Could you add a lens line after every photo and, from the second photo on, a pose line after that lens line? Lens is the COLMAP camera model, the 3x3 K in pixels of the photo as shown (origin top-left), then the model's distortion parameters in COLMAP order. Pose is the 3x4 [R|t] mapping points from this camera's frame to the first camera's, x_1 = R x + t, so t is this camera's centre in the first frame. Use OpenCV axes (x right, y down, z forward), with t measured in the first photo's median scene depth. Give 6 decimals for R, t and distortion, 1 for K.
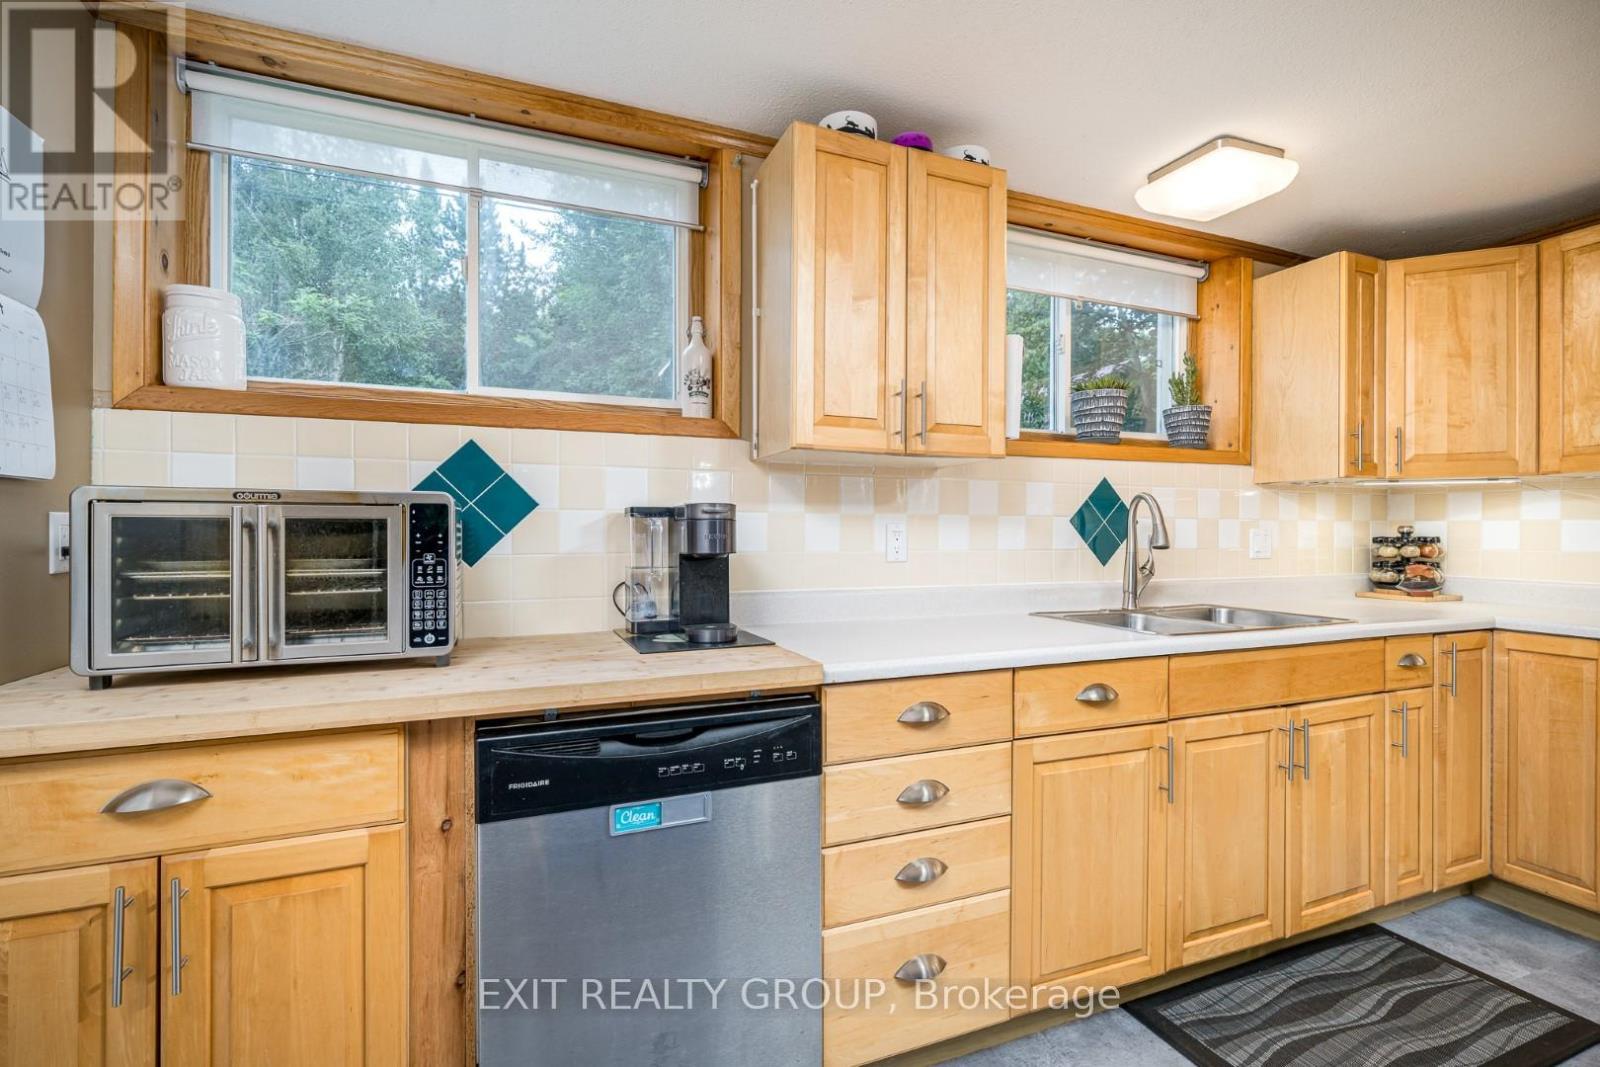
lens RADIAL K [[728.9, 0, 793.2], [0, 728.9, 528.6], [0, 0, 1]] dist [0.000545, -0.001057]
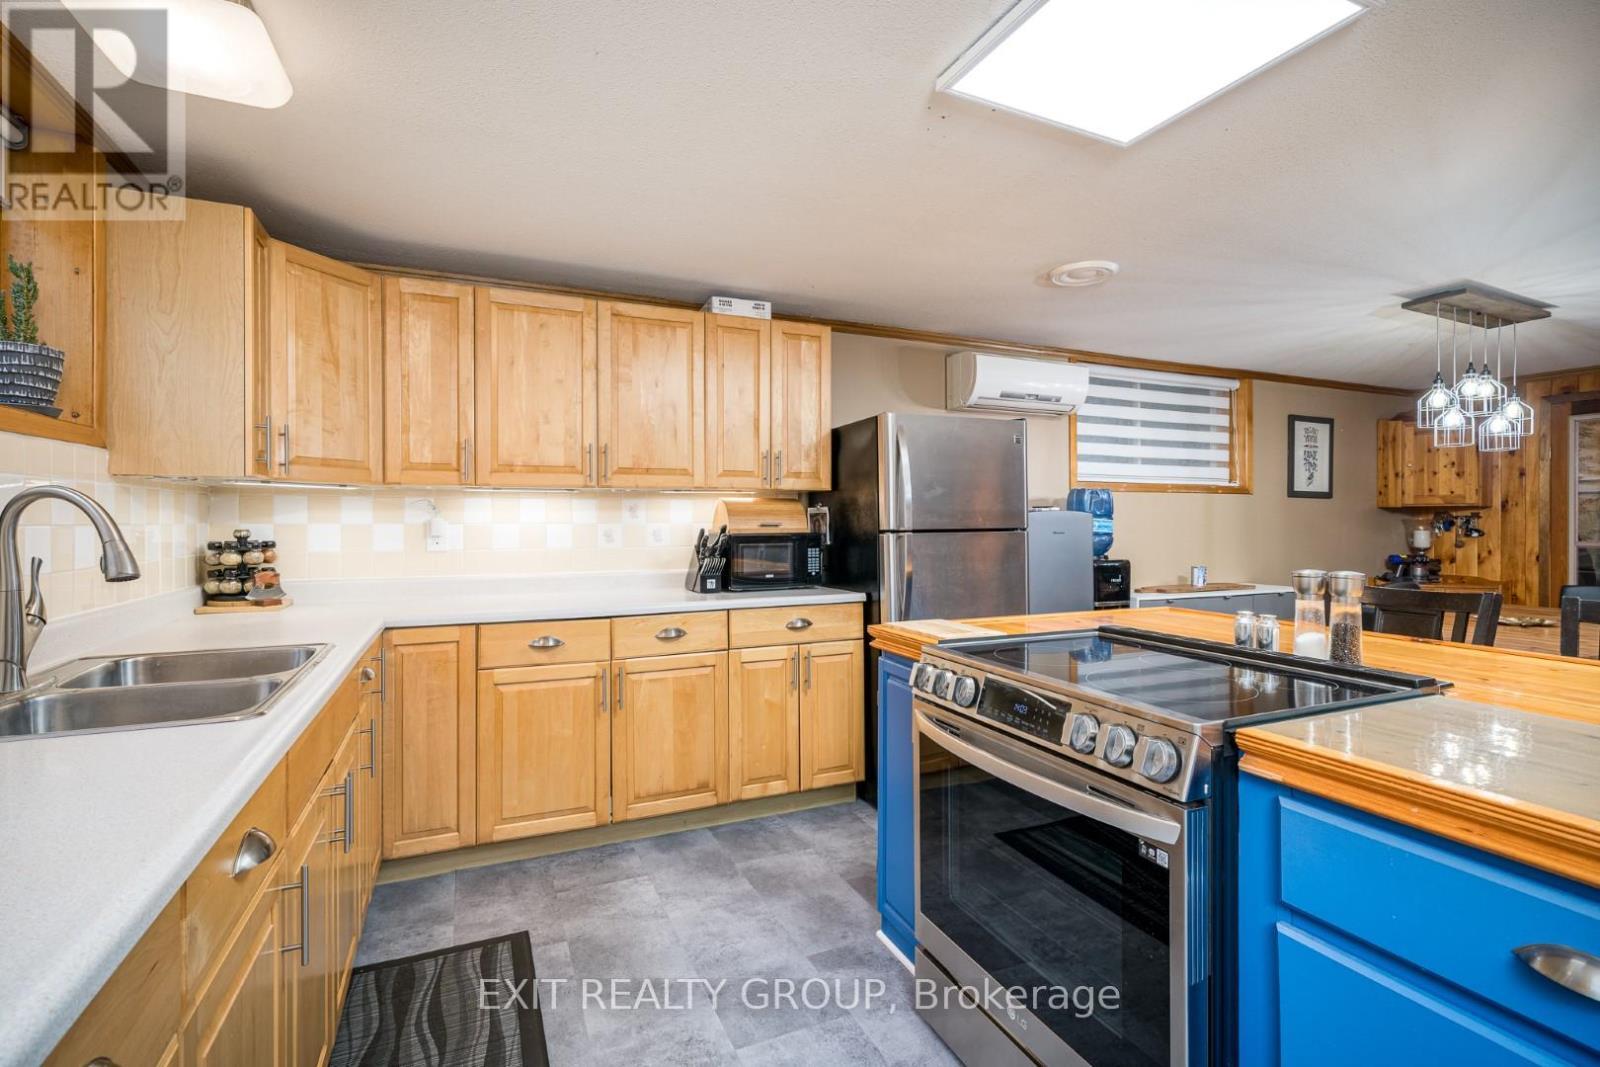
lens RADIAL K [[728.9, 0, 789.5], [0, 728.9, 520.7], [0, 0, 1]] dist [0.000545, -0.001057]
pose [[-0.033905, -0.002742, 0.999421, -0.150742], [0.000439, 0.999996, 0.002758, -0.027789], [-0.999425, 0.000533, -0.033904, 0.544819]]
